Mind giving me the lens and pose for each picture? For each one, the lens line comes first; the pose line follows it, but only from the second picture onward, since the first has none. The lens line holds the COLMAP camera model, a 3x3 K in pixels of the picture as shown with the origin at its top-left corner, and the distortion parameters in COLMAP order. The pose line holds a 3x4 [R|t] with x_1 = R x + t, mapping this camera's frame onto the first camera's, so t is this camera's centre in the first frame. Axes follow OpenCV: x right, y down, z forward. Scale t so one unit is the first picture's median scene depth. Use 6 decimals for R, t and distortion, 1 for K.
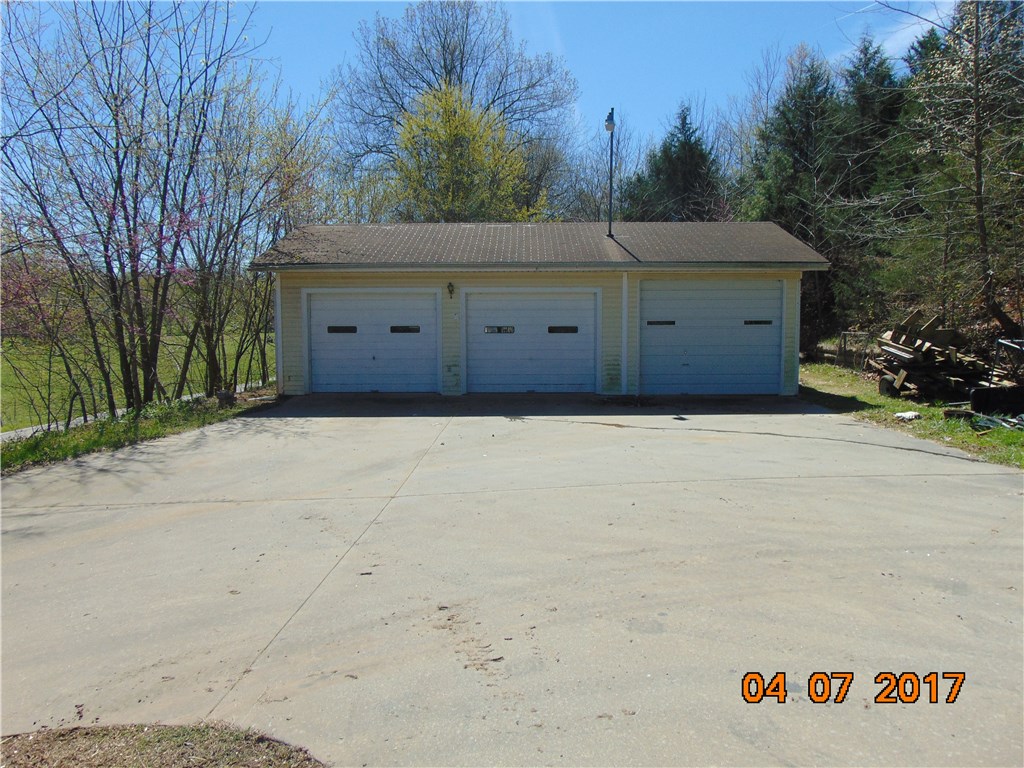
lens RADIAL K [[769.7, 0, 512.0], [0, 769.7, 384.0], [0, 0, 1]] dist [-0.029730, 0.085388]
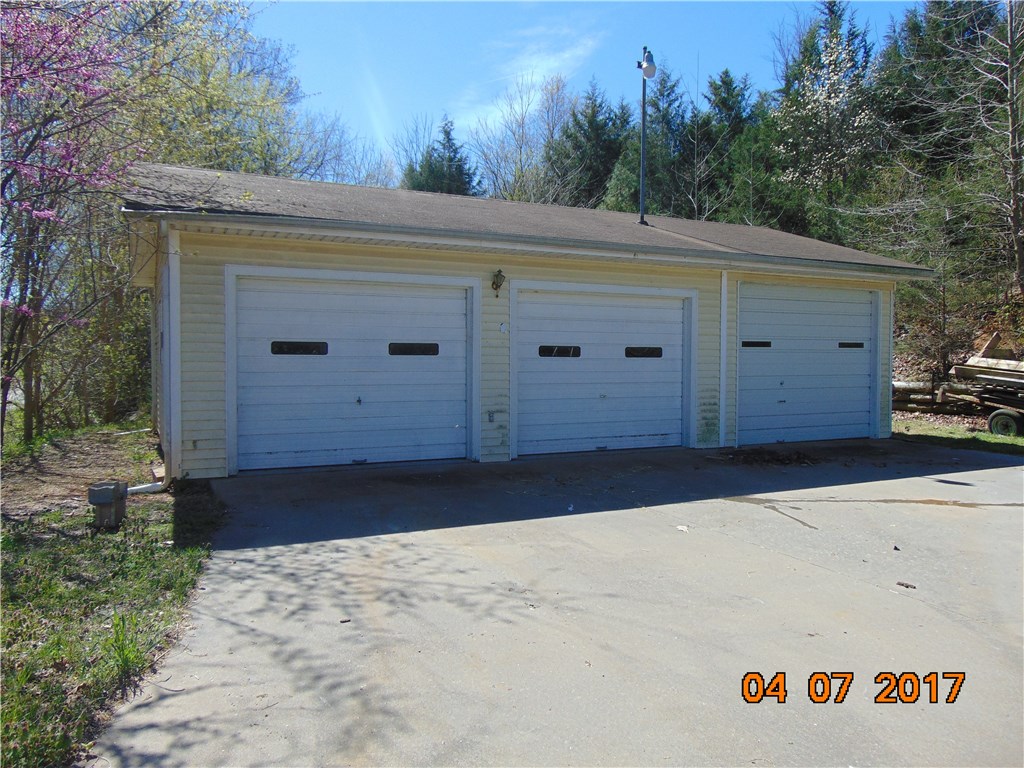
lens RADIAL K [[769.7, 0, 512.0], [0, 769.7, 384.0], [0, 0, 1]] dist [-0.029730, 0.085388]
pose [[0.889644, -0.009195, 0.456562, -0.279966], [0.033356, 0.998435, -0.044888, -0.014901], [-0.455435, 0.055164, 0.888558, 0.392932]]
